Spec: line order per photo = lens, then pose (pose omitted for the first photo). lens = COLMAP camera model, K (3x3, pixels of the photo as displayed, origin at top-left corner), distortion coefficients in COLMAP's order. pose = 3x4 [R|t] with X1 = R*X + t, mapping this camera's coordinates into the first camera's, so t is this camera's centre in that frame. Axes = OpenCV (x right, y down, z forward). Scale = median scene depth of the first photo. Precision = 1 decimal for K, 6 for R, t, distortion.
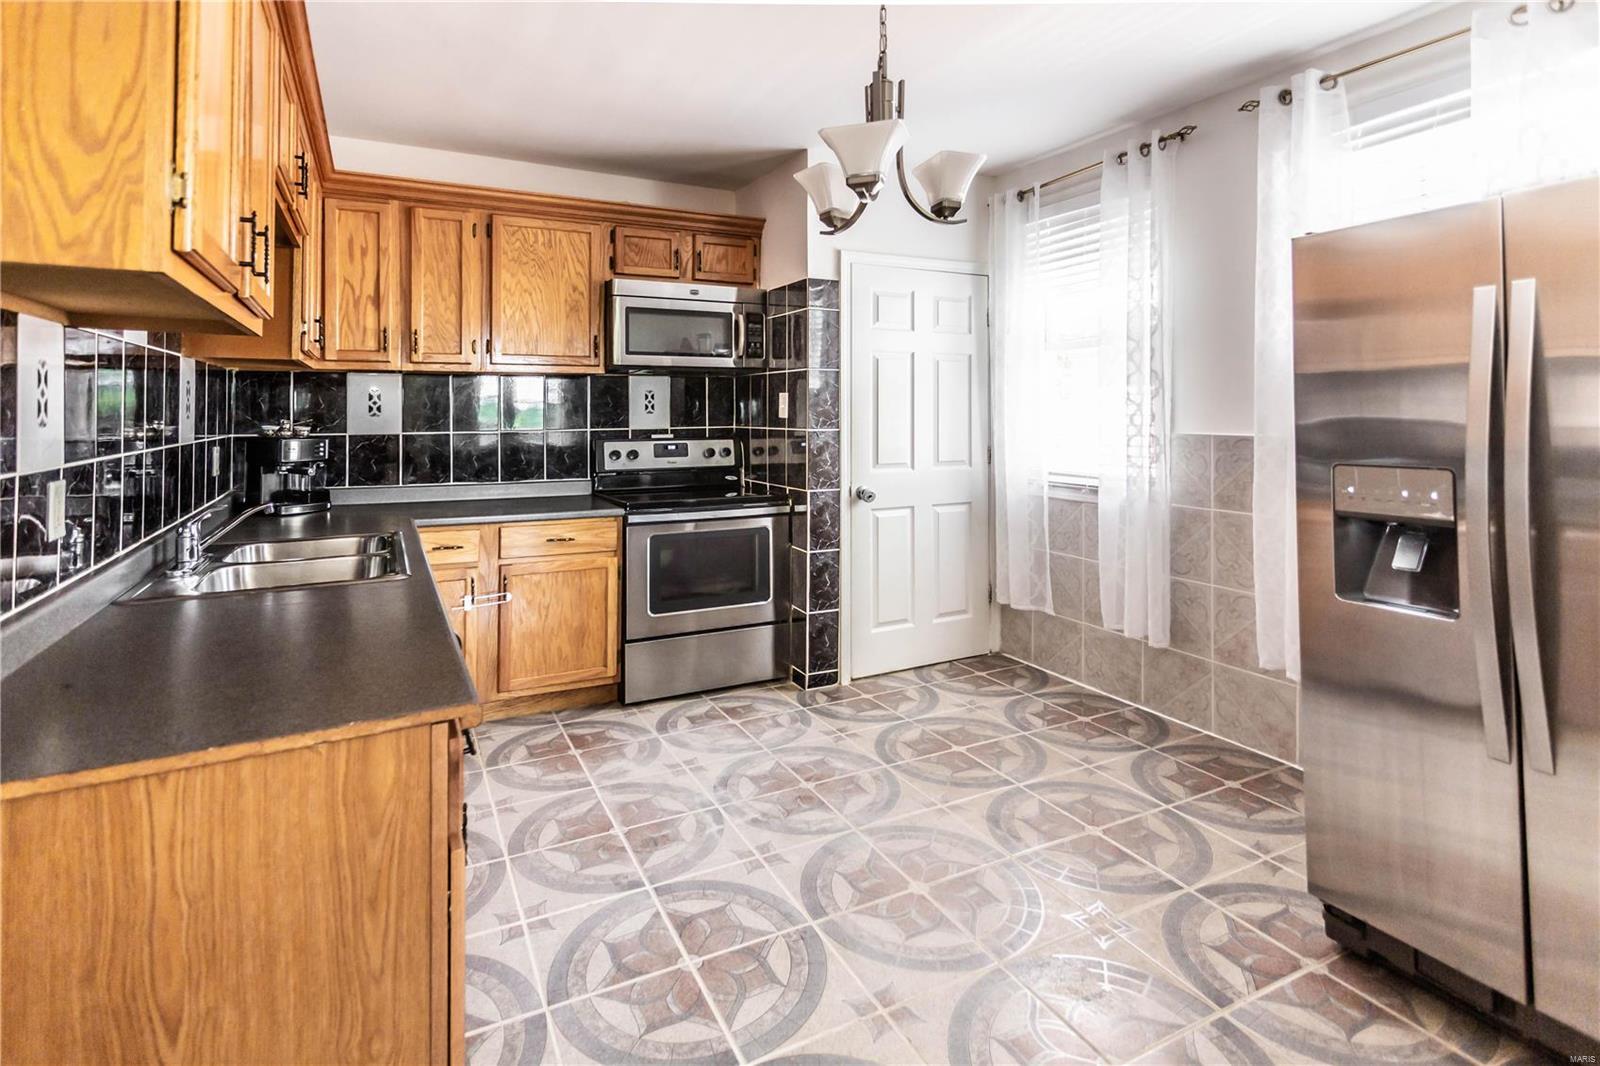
lens RADIAL K [[760.9, 0, 828.9], [0, 760.9, 394.2], [0, 0, 1]] dist [0.013554, 0.000579]
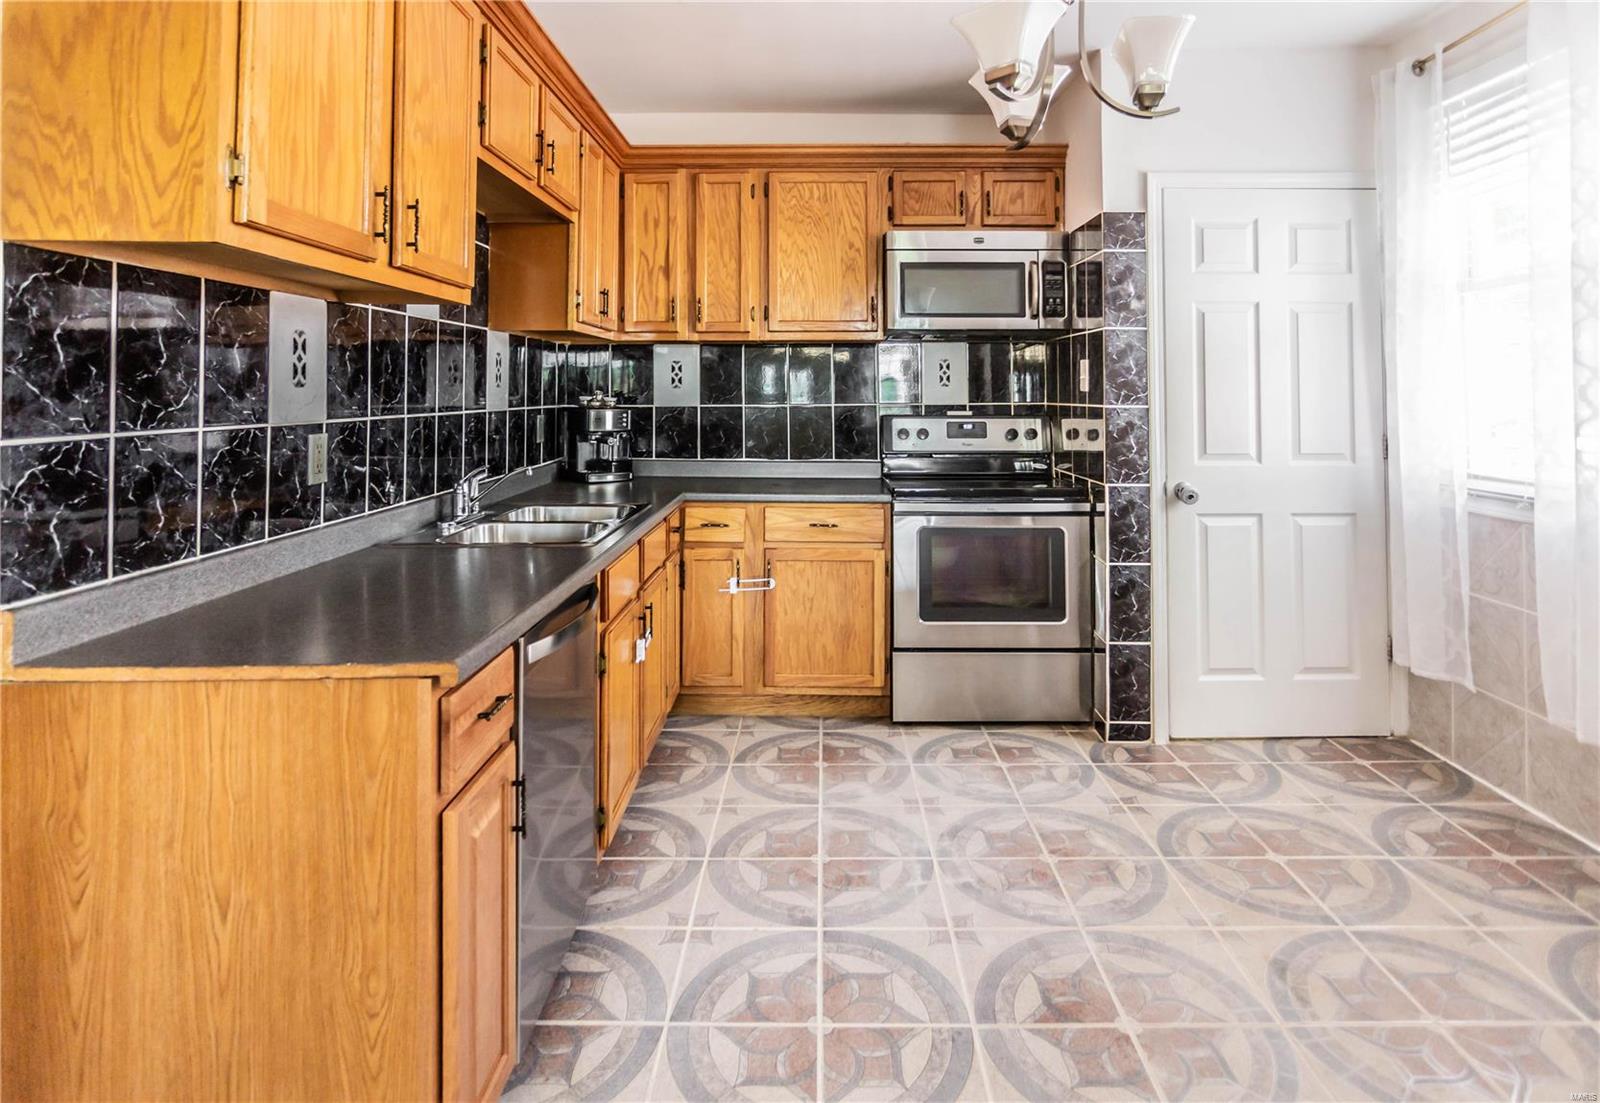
lens RADIAL K [[912.8, 0, 885.2], [0, 912.8, 356.6], [0, 0, 1]] dist [0.000419, 0.001941]
pose [[0.899185, -0.012293, -0.437396, 0.182221], [0.004749, 0.999821, -0.018337, 0.012124], [0.437543, 0.014411, 0.899082, 0.062489]]
